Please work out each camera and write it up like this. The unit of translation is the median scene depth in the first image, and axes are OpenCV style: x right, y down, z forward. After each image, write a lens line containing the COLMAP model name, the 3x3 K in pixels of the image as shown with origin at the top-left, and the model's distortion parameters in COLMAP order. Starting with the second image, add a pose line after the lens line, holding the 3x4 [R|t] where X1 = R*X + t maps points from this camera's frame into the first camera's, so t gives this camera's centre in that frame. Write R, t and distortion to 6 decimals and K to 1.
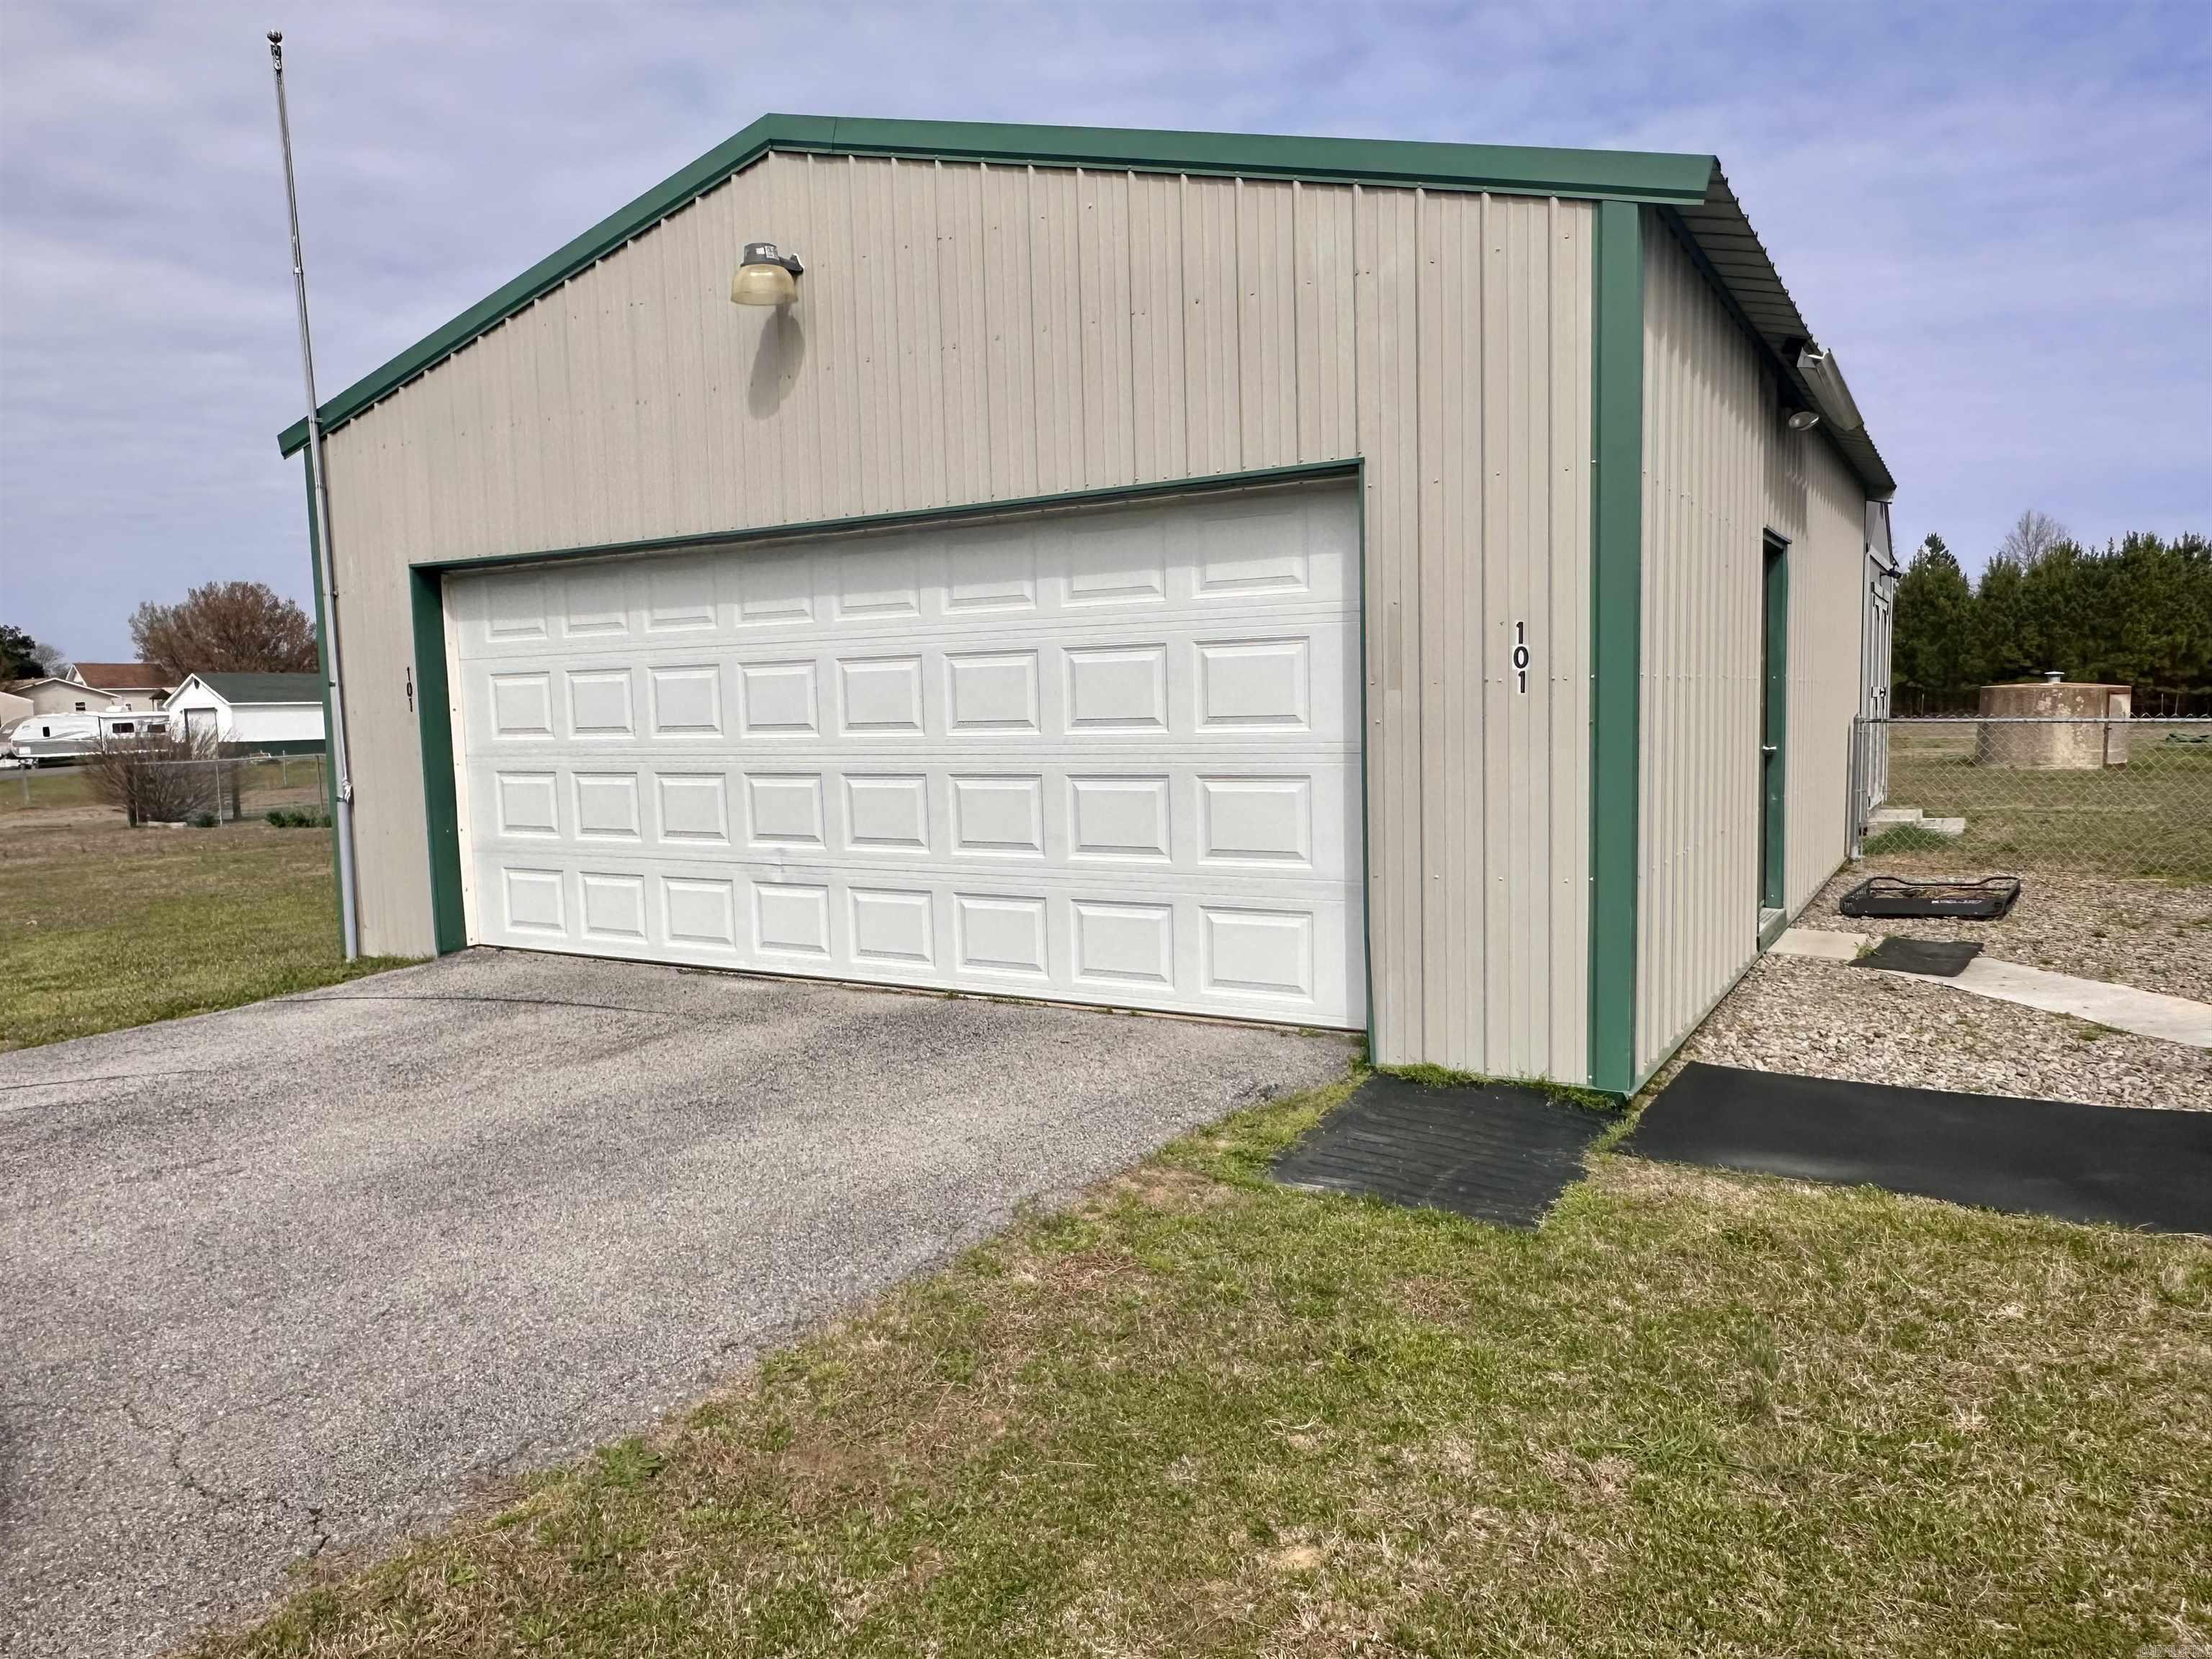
lens RADIAL K [[1504.9, 0, 1108.4], [0, 1504.9, 859.7], [0, 0, 1]] dist [-0.014540, 0.007449]
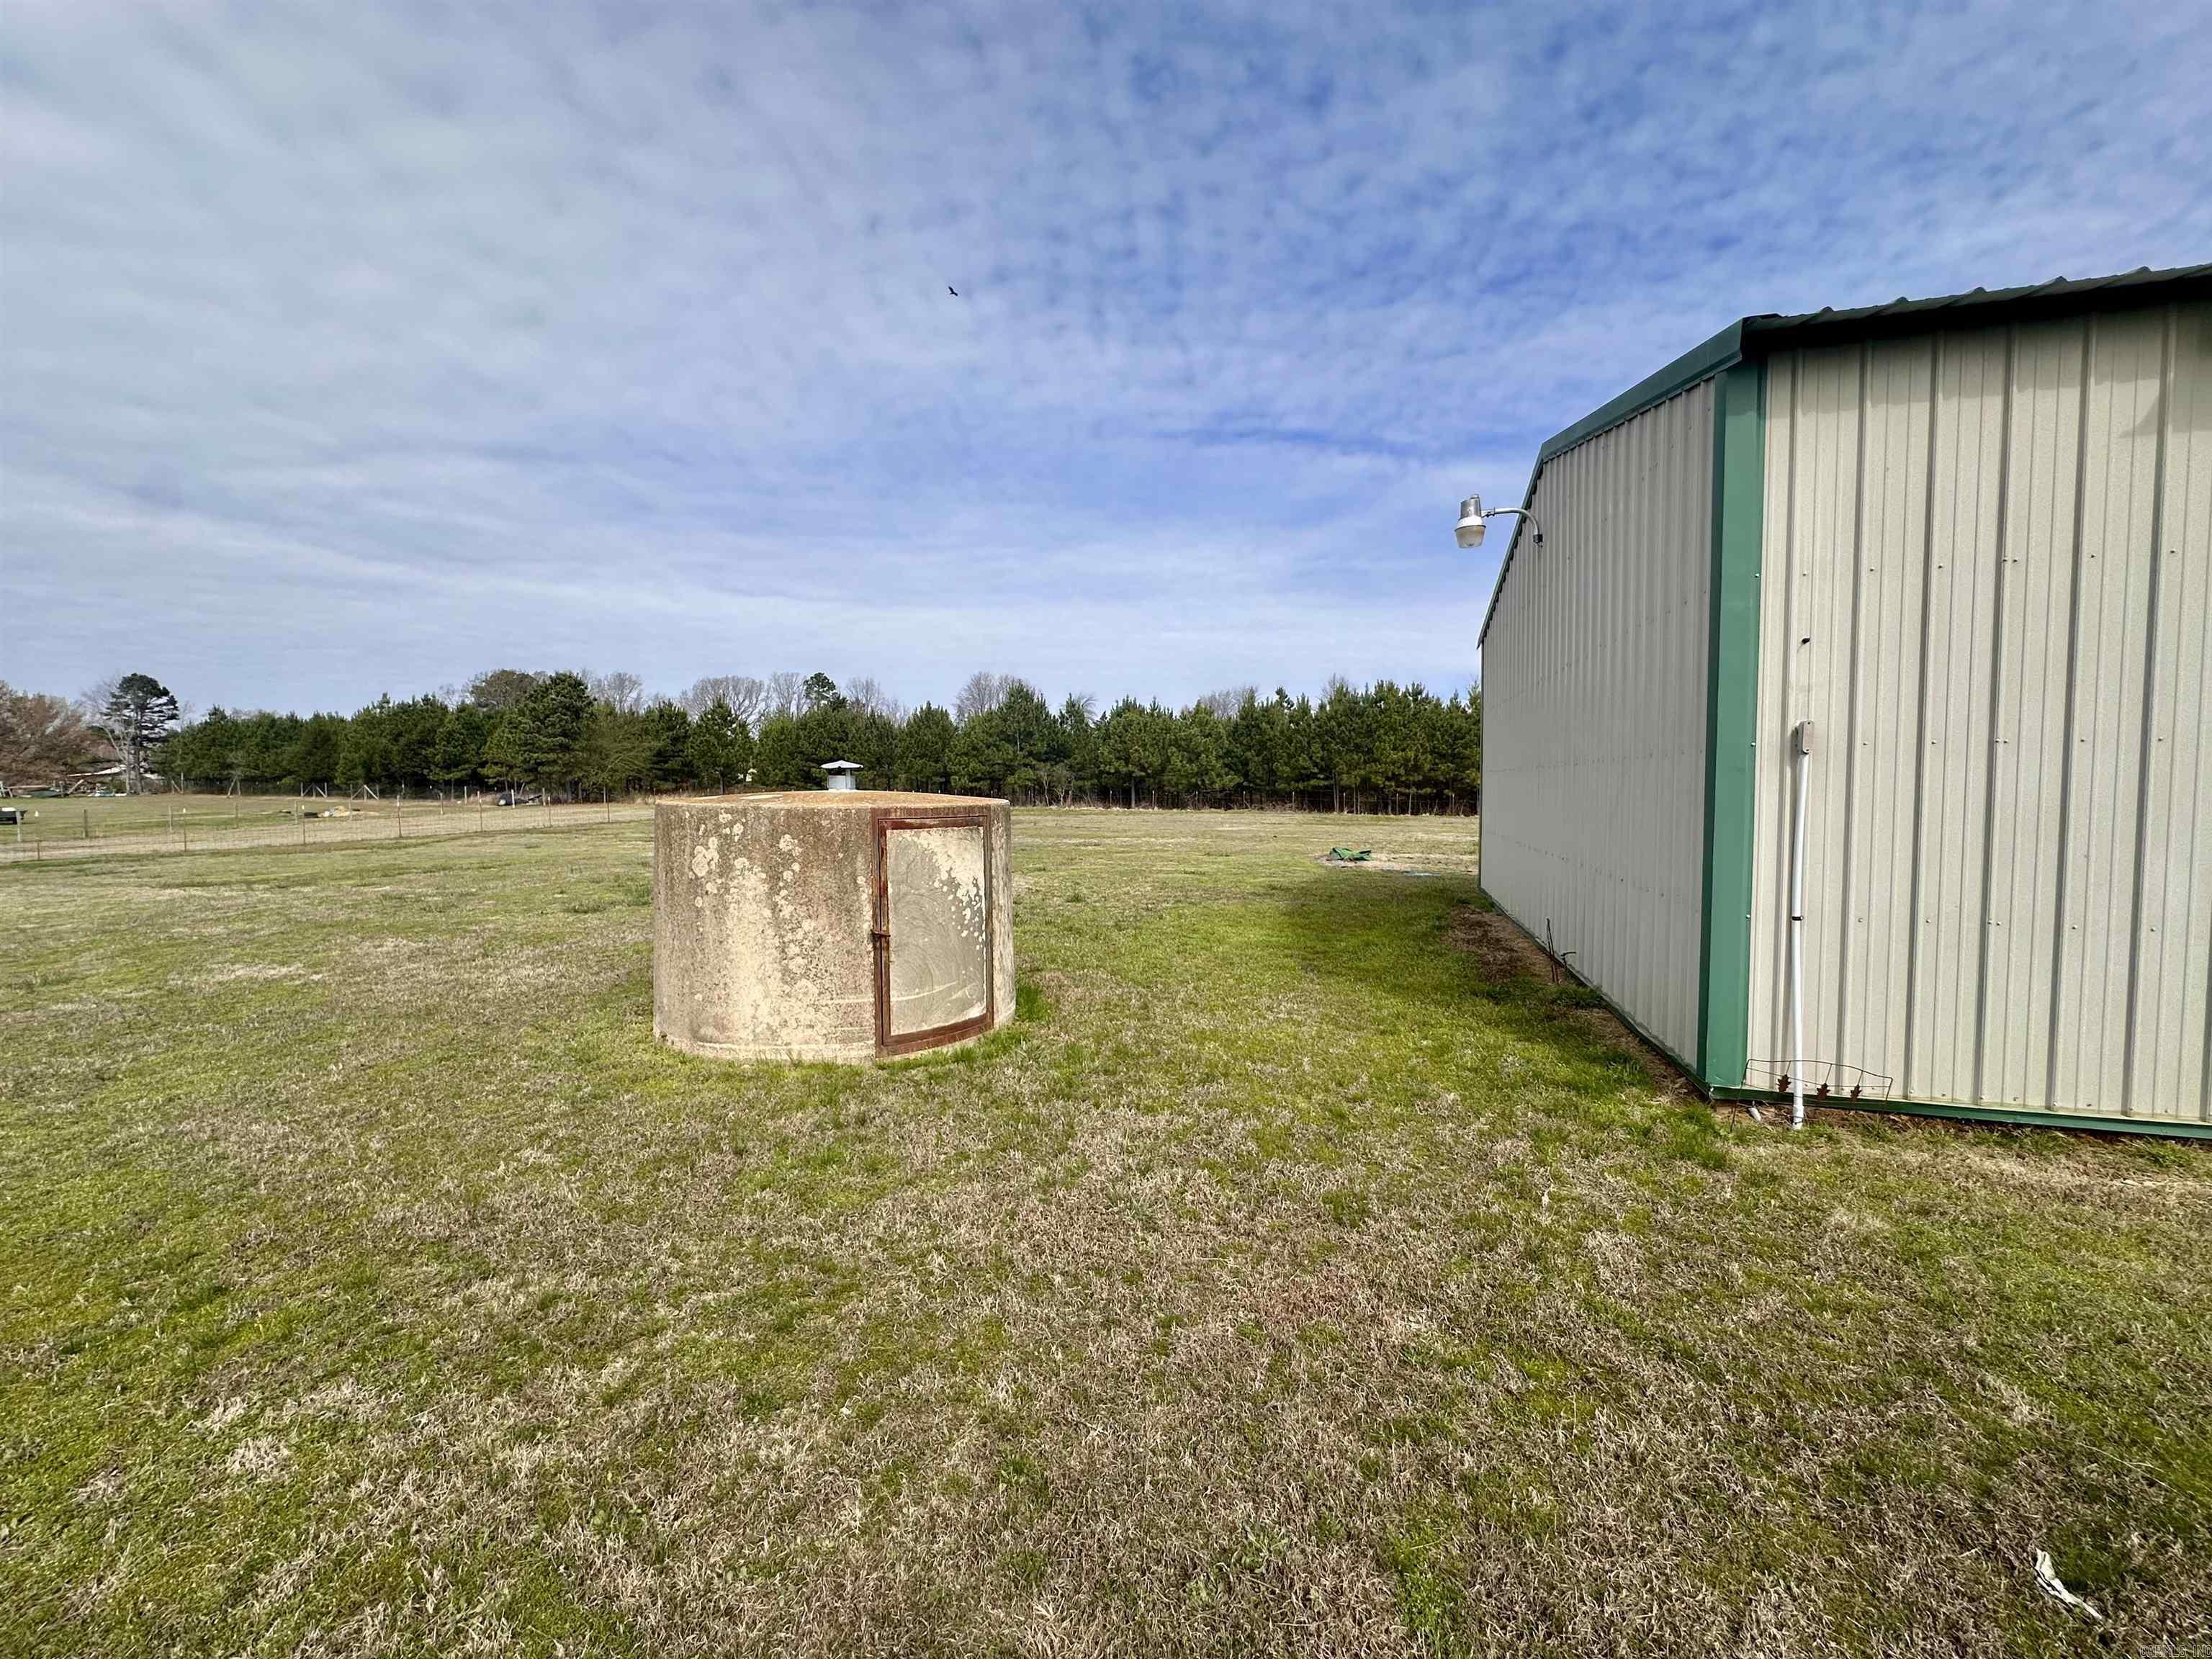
lens RADIAL K [[878.6, 0, 1107.6], [0, 878.6, 829.6], [0, 0, 1]] dist [-0.005849, 0.001453]
pose [[0.967362, 0.000646, 0.253398, 0.223155], [0.013972, 0.998340, -0.055882, -0.033081], [-0.253014, 0.057598, 0.965747, 0.267566]]
